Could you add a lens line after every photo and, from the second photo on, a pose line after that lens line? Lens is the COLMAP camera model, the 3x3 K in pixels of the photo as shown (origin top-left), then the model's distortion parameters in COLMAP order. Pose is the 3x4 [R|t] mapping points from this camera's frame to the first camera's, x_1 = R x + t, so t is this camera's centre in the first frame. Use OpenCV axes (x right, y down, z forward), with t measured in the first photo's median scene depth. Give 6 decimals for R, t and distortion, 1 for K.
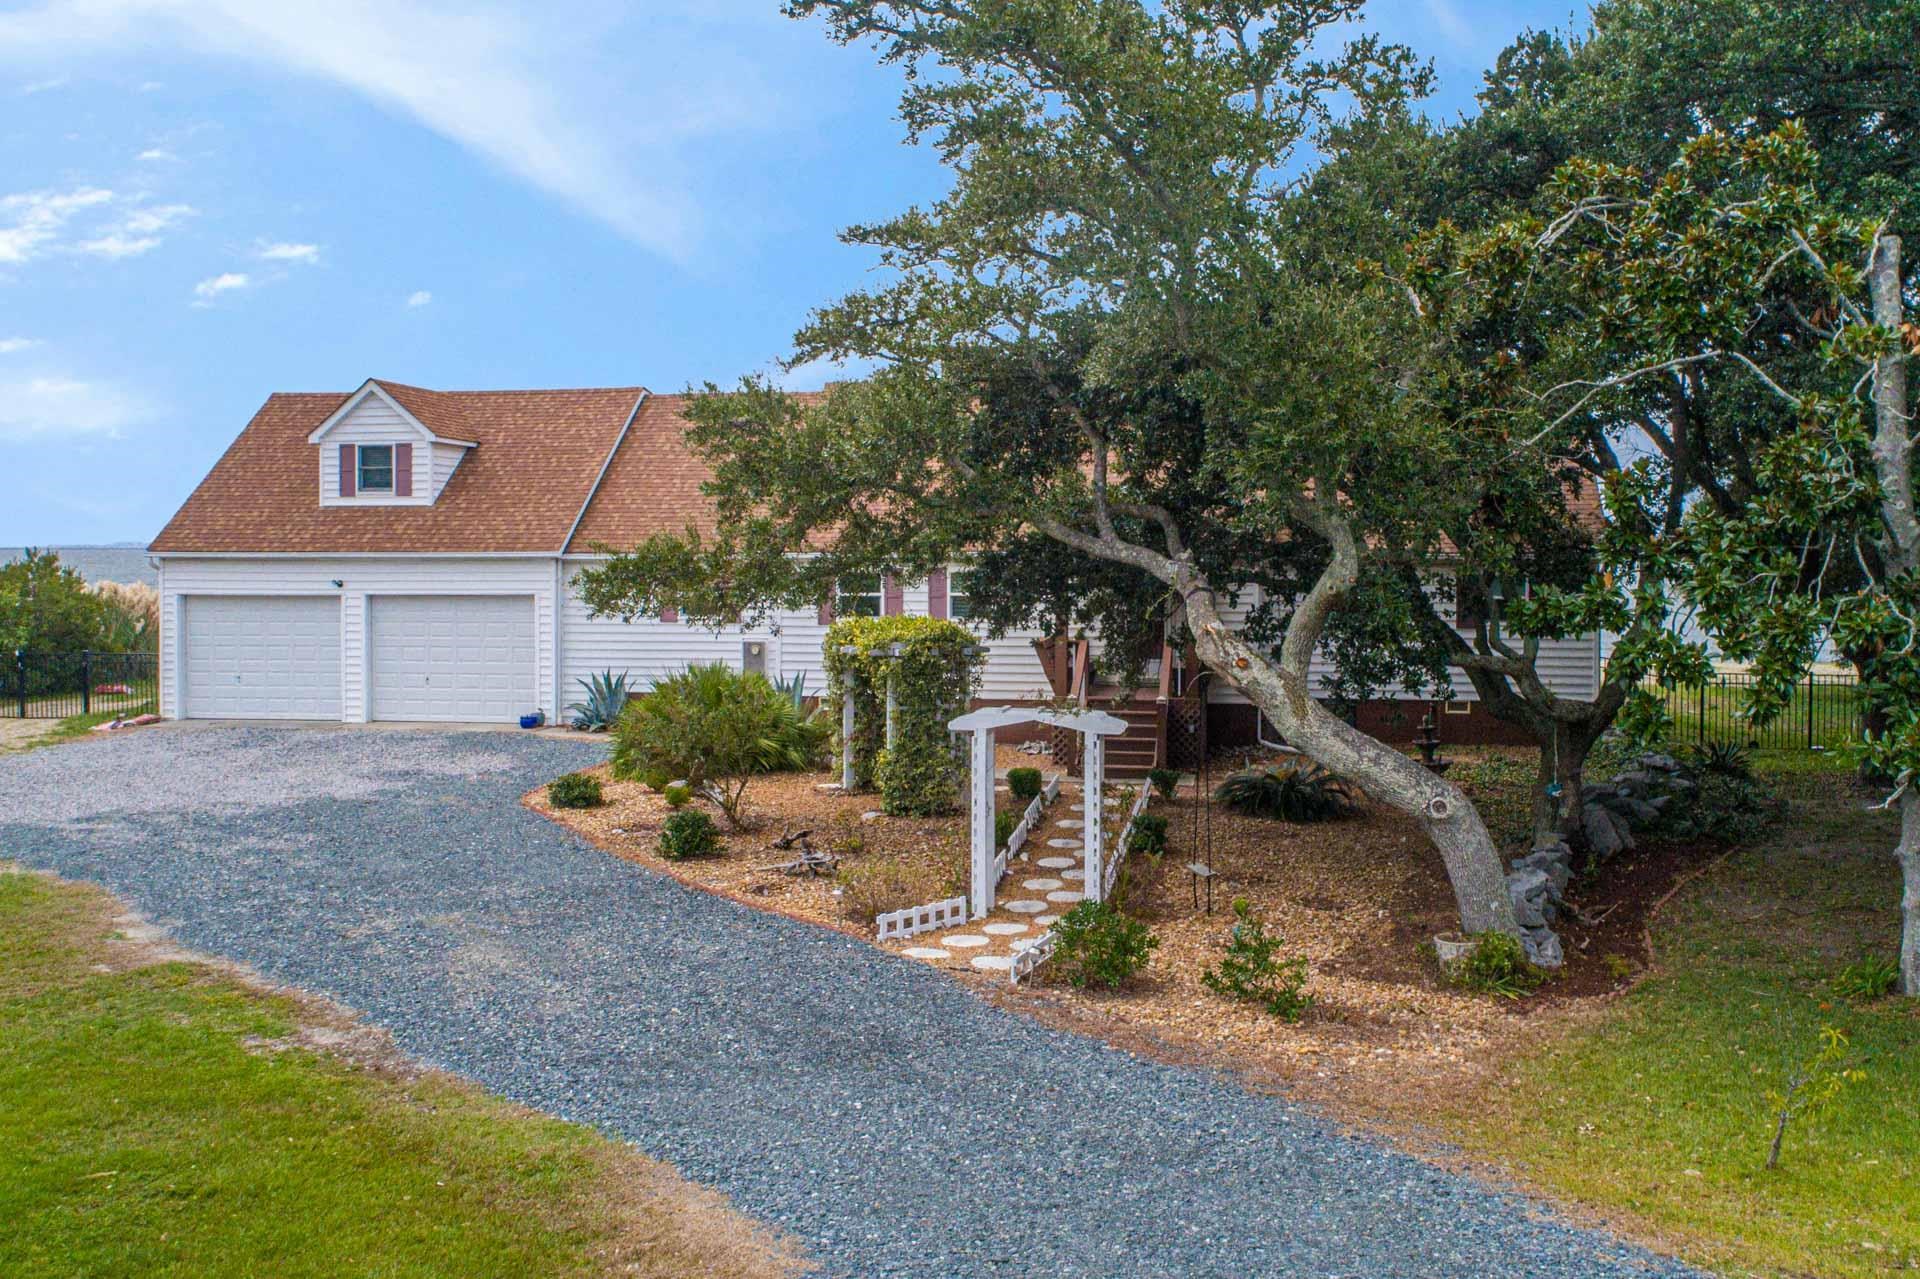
lens RADIAL K [[1683.6, 0, 960.4], [0, 1683.6, 555.8], [0, 0, 1]] dist [0.000778, 0.004928]
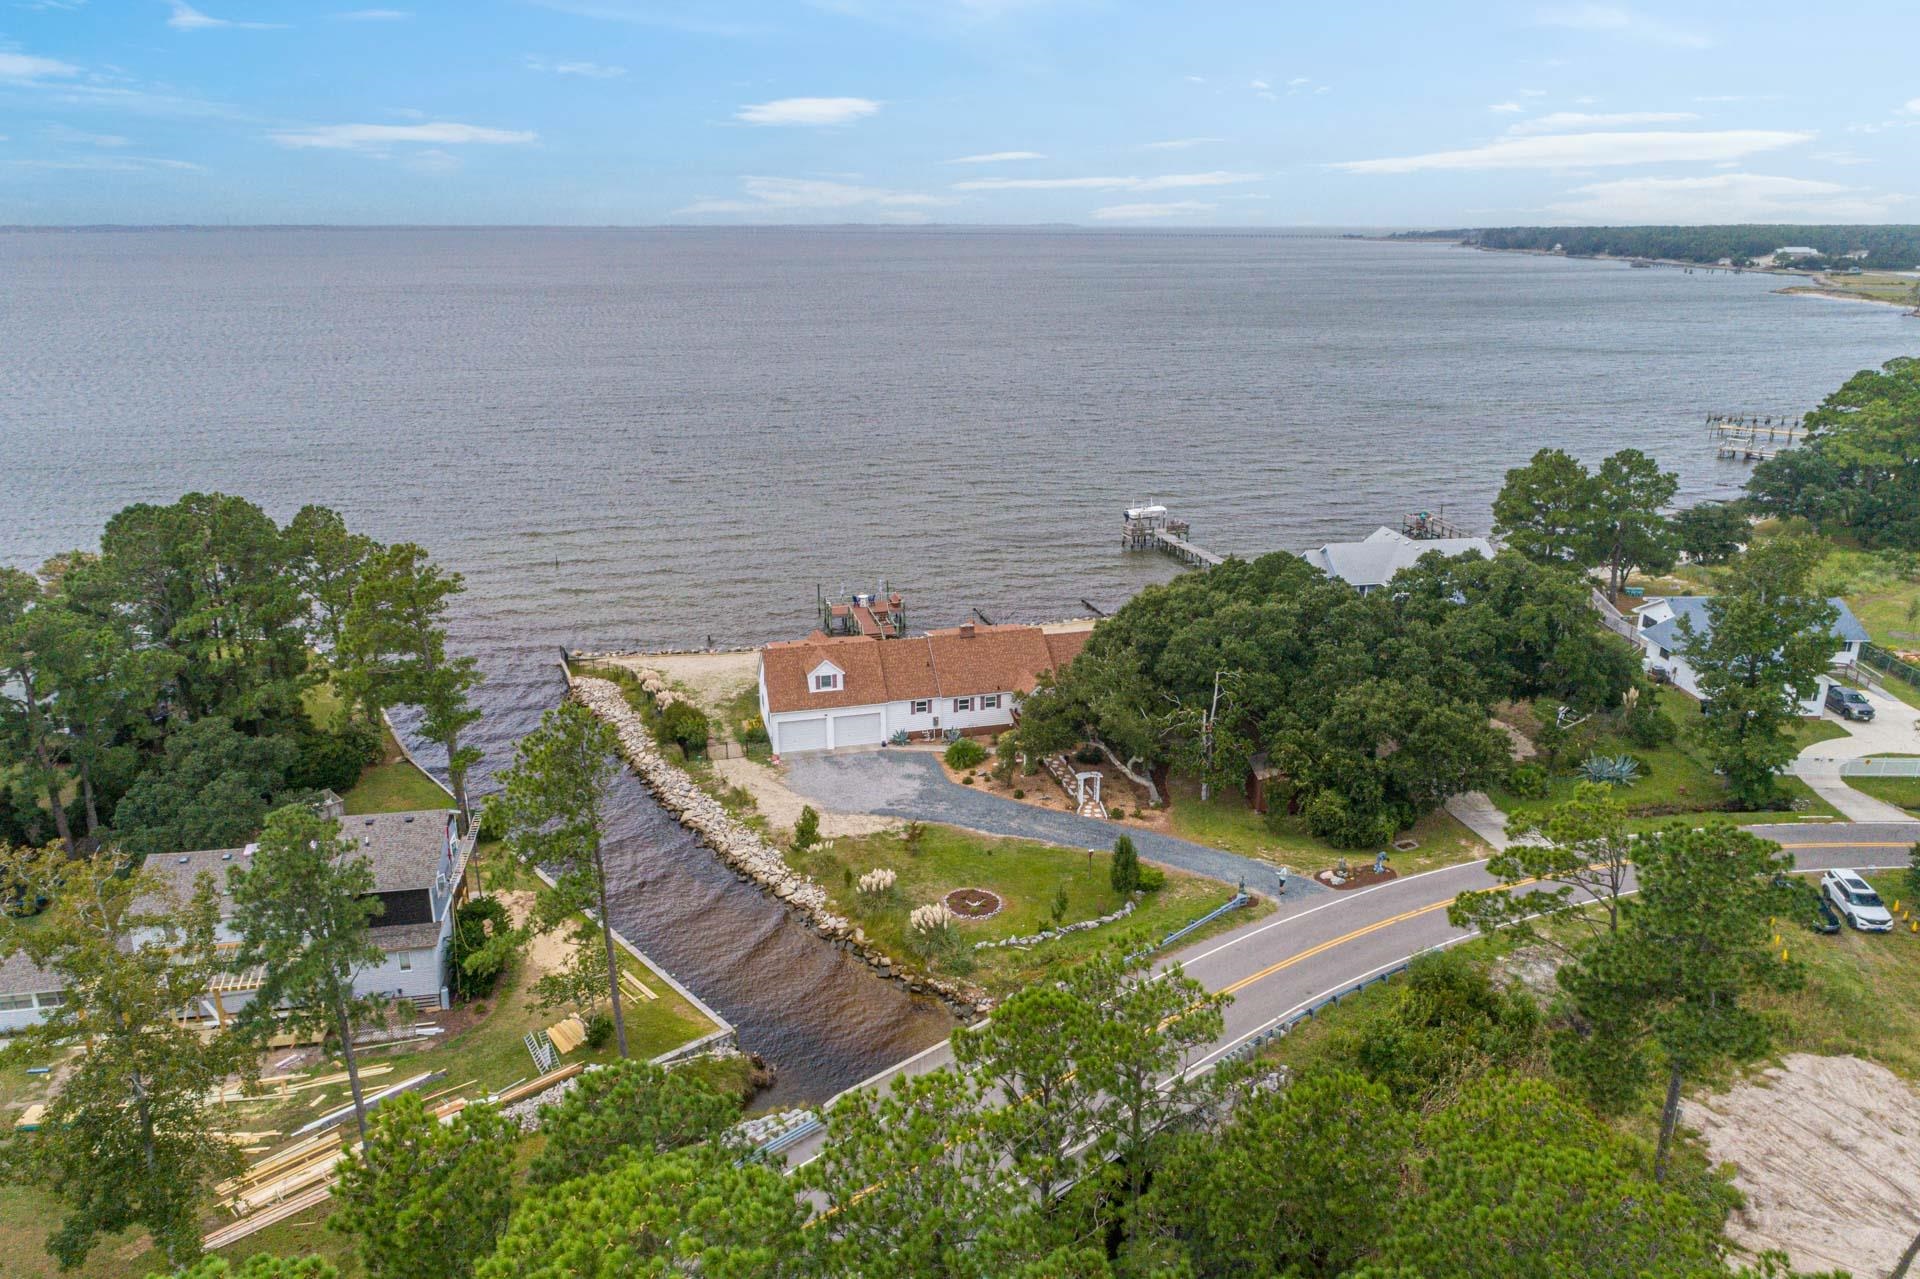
lens RADIAL K [[1349.2, 0, 960.0], [0, 1349.2, 639.5], [0, 0, 1]] dist [-0.004081, 0.005398]
pose [[0.900224, -0.132536, 0.414766, -1.308869], [0.001024, 0.953192, 0.302364, -1.040769], [-0.435426, -0.271771, 0.858222, -1.647280]]
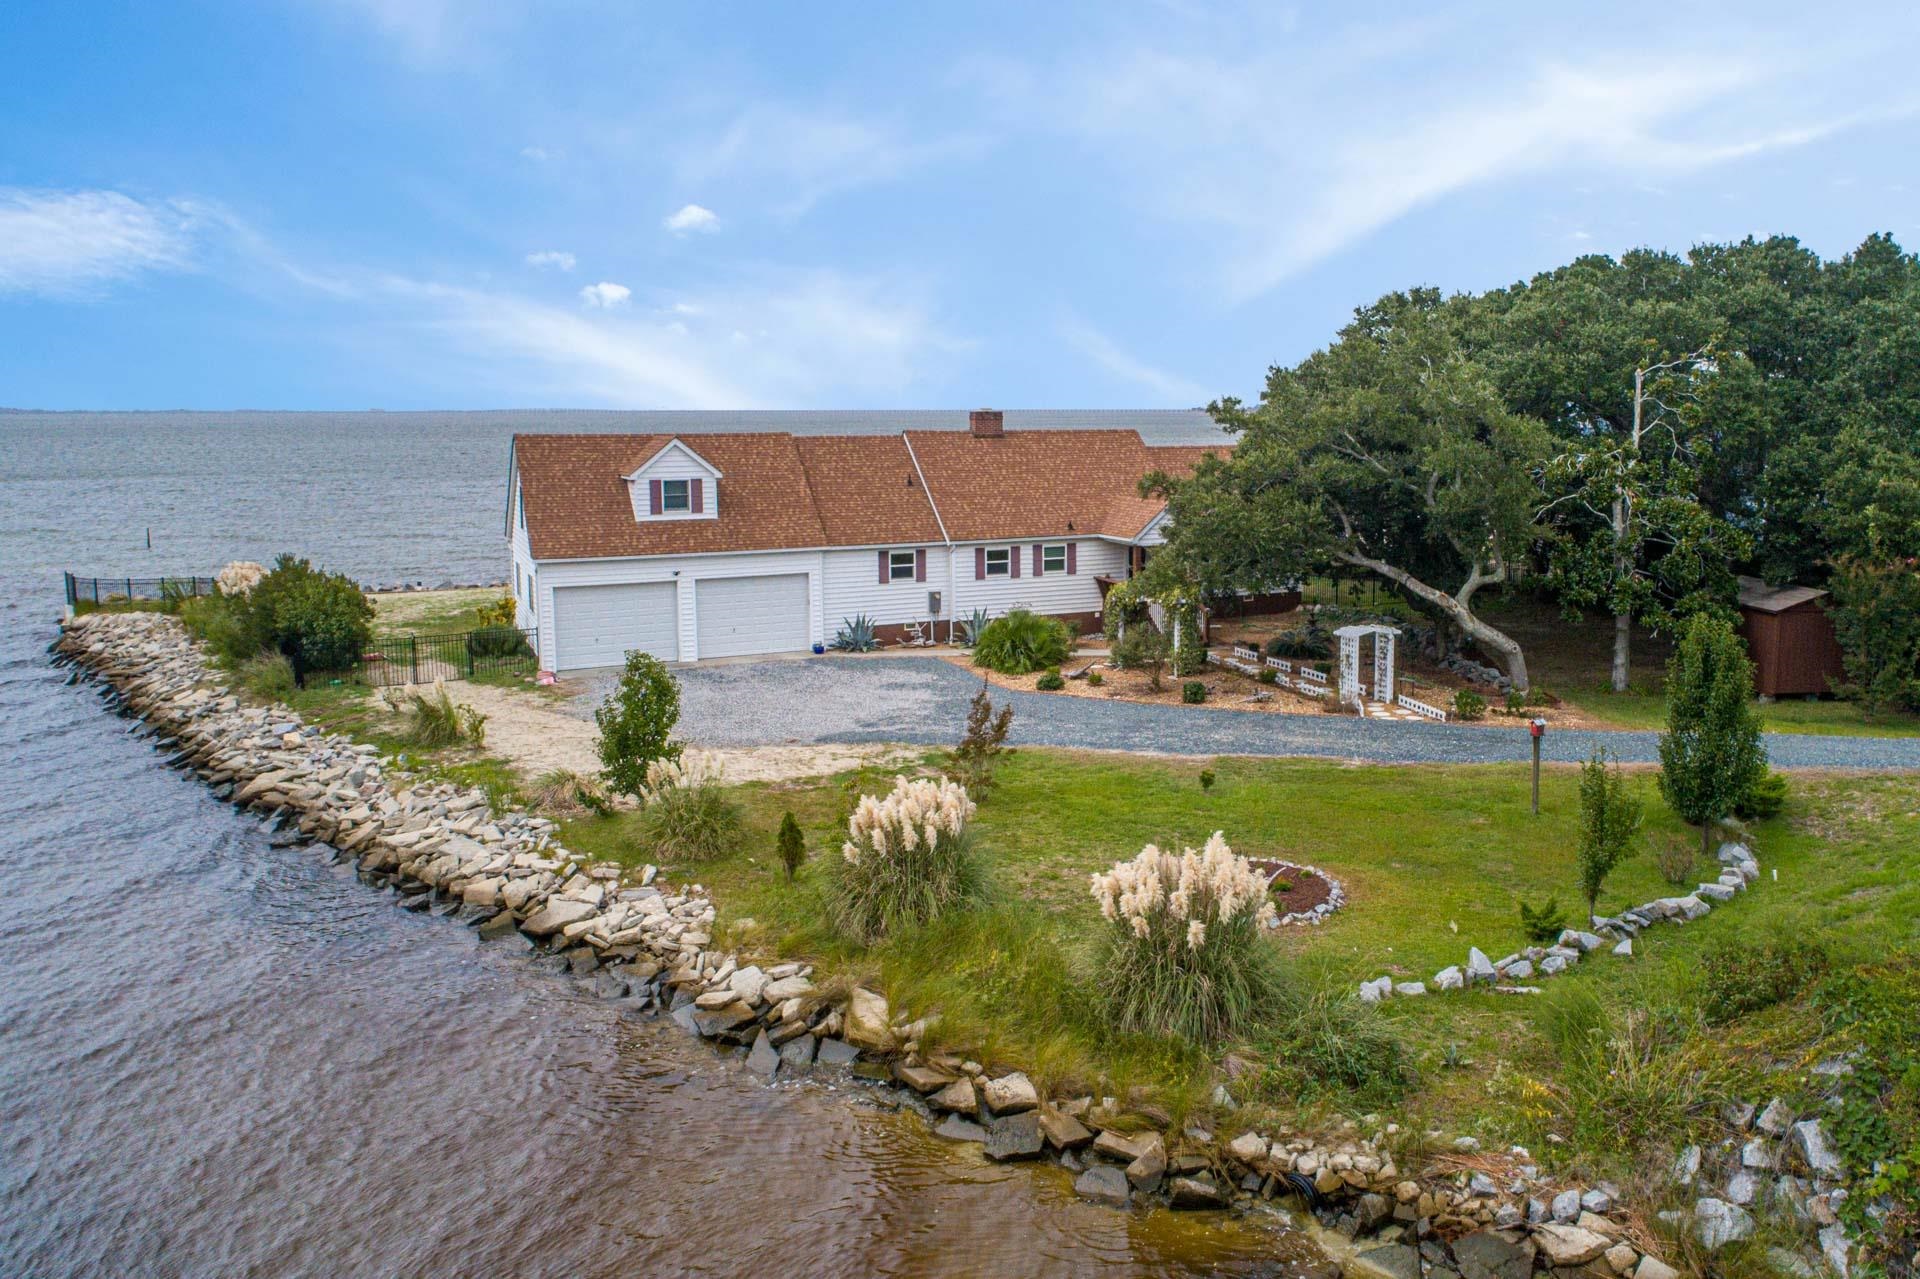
lens RADIAL K [[1462.6, 0, 1073.4], [0, 1462.6, 583.6], [0, 0, 1]] dist [-0.001400, 0.000489]
pose [[0.797091, -0.073346, 0.599388, -0.870226], [0.005788, 0.993478, 0.113873, -0.122681], [-0.603831, -0.087298, 0.792317, -0.276228]]
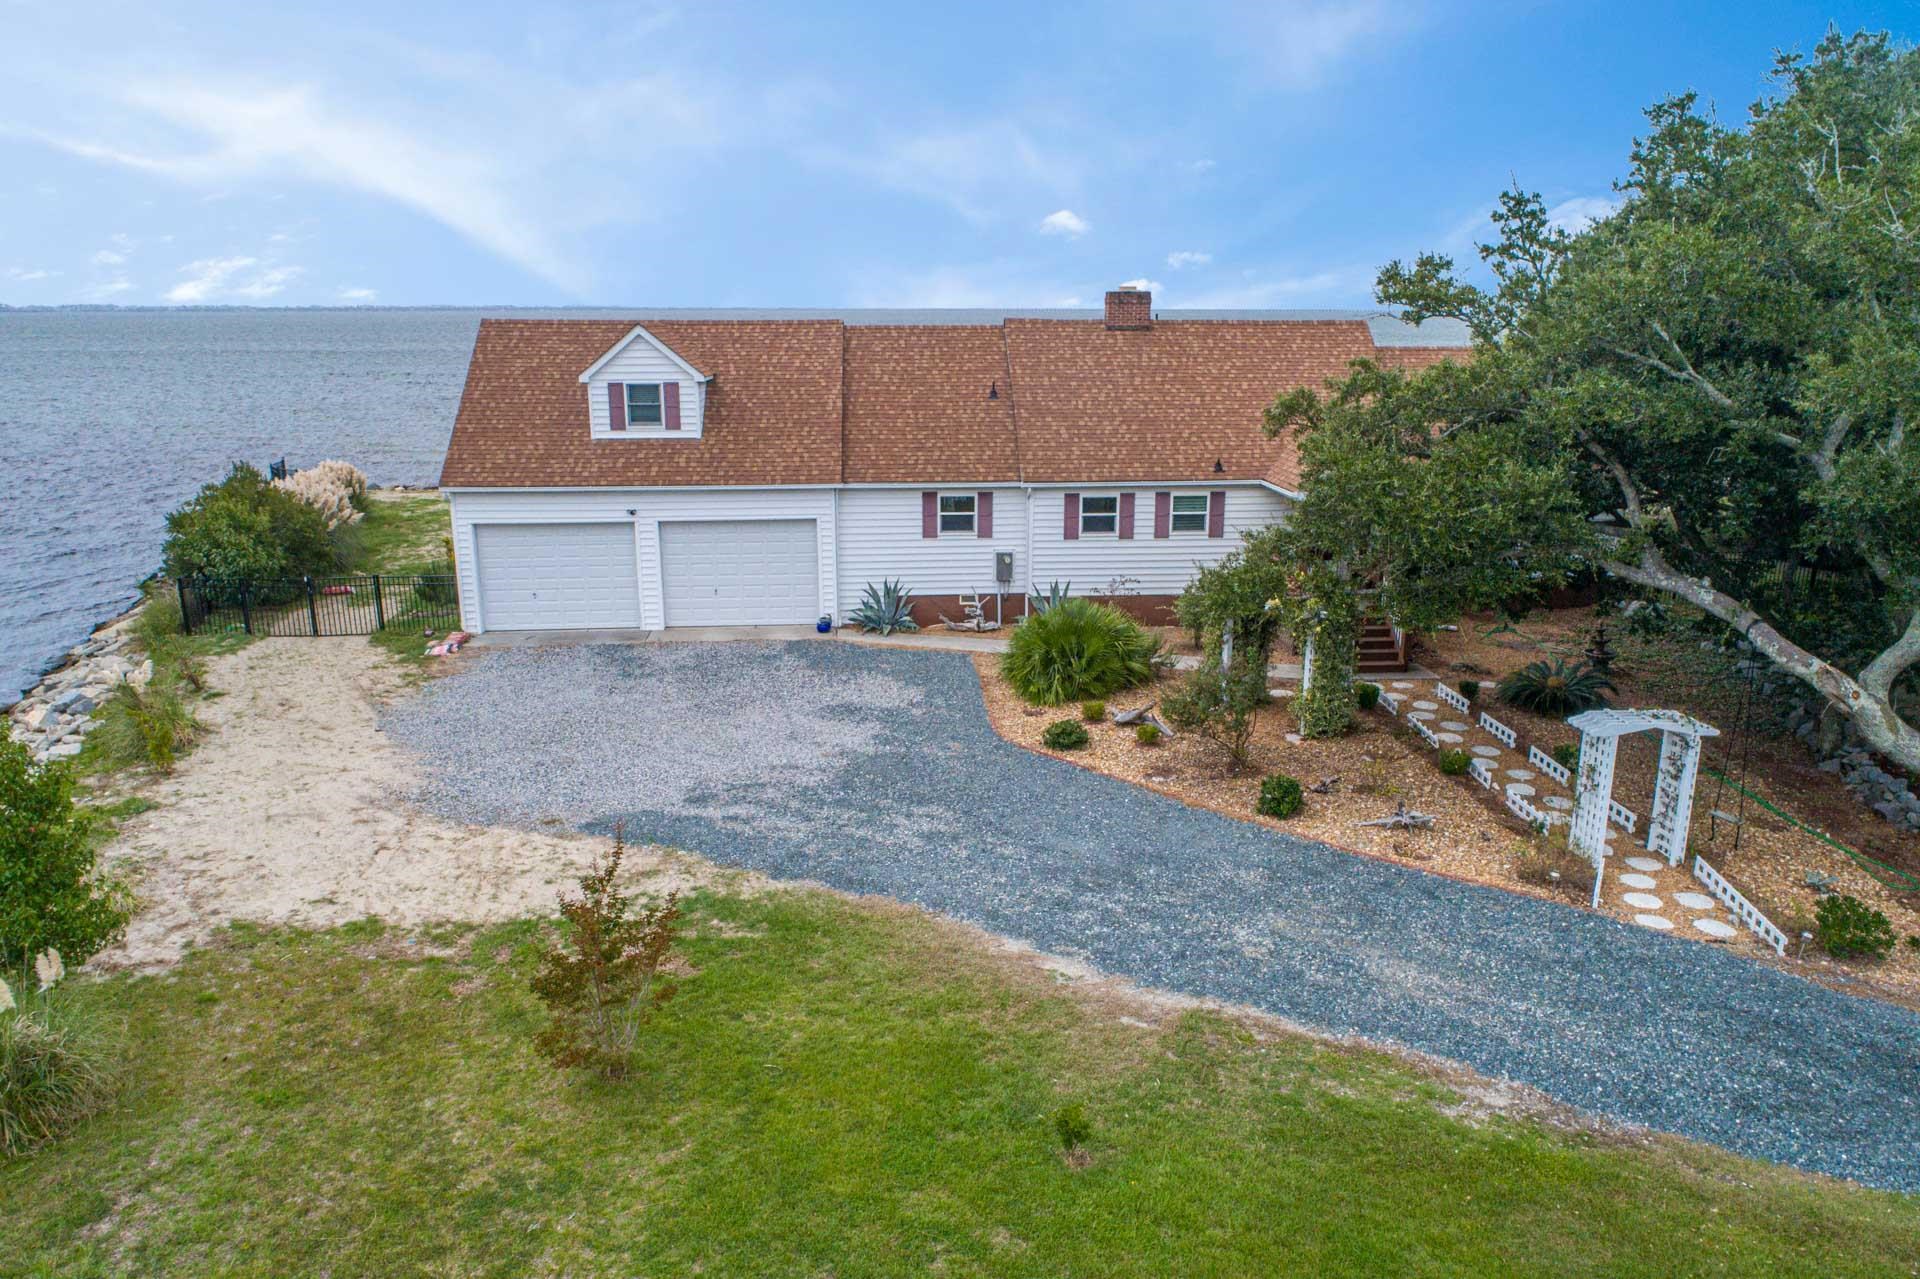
lens RADIAL K [[1305.7, 0, 960.0], [0, 1305.7, 639.5], [0, 0, 1]] dist [-0.001133, 0.003586]
pose [[0.966778, -0.062425, 0.247880, -0.373832], [0.000933, 0.970578, 0.240785, -0.110863], [-0.255618, -0.232555, 0.938391, 0.092937]]
